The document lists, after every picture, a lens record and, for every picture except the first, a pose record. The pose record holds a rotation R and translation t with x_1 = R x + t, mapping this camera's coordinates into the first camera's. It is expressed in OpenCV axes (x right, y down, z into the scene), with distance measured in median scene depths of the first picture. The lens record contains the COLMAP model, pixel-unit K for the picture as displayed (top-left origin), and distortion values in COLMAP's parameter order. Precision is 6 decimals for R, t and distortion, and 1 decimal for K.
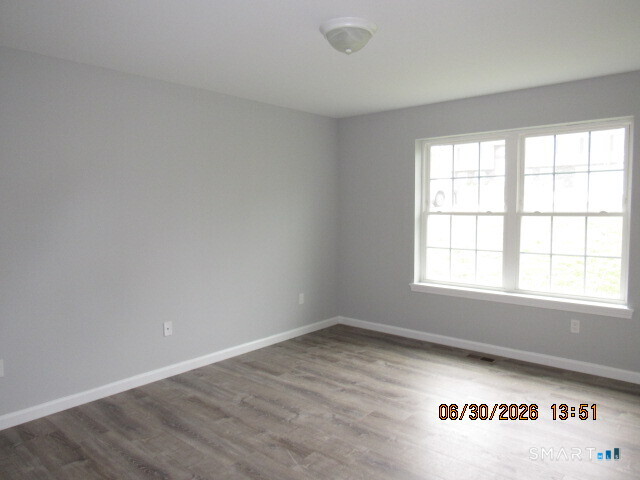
lens RADIAL K [[457.1, 0, 325.5], [0, 457.1, 238.4], [0, 0, 1]] dist [-0.029758, 0.014315]
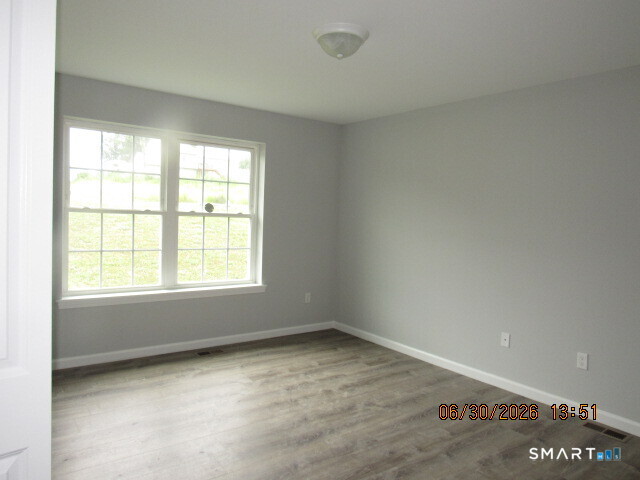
lens RADIAL K [[457.1, 0, 317.7], [0, 457.1, 234.3], [0, 0, 1]] dist [-0.029758, 0.014315]
pose [[0.229324, -0.030062, 0.972886, -0.445134], [0.021752, 0.999432, 0.025755, -0.021571], [-0.973107, 0.015256, 0.229848, 0.377572]]
